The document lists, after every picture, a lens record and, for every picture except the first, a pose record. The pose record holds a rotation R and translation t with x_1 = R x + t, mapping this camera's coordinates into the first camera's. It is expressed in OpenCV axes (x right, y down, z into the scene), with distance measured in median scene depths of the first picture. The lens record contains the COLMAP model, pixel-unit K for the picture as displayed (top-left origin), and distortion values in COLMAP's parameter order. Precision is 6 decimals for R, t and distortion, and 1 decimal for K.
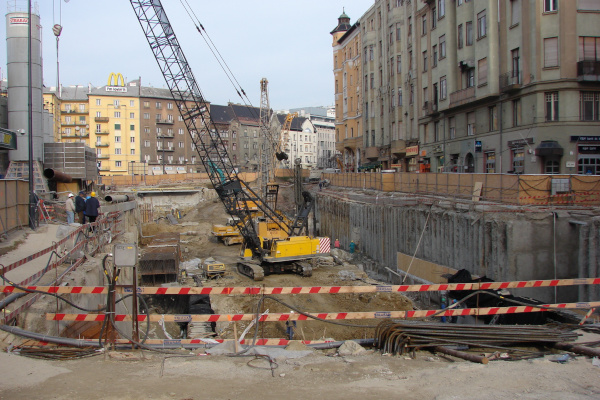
lens RADIAL K [[594.3, 0, 299.1], [0, 594.3, 210.5], [0, 0, 1]] dist [-0.209834, 0.223633]
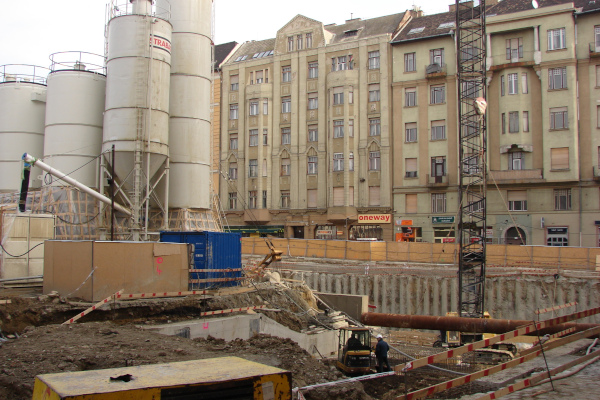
lens RADIAL K [[594.3, 0, 299.1], [0, 594.3, 210.5], [0, 0, 1]] dist [-0.209834, 0.223633]
pose [[0.692435, 0.059932, 0.718987, -1.076992], [0.012331, 0.995415, -0.094850, -0.040955], [-0.721375, 0.074543, 0.688521, 0.729975]]
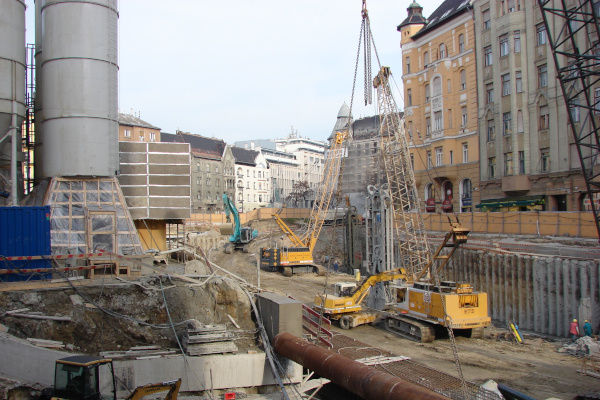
lens RADIAL K [[619.3, 0, 299.5], [0, 619.3, 223.9], [0, 0, 1]] dist [-0.213657, 0.287343]
pose [[0.988288, -0.001899, 0.152590, -0.535599], [0.009219, 0.998839, -0.047277, -0.040503], [-0.152323, 0.048130, 0.987158, 0.731653]]
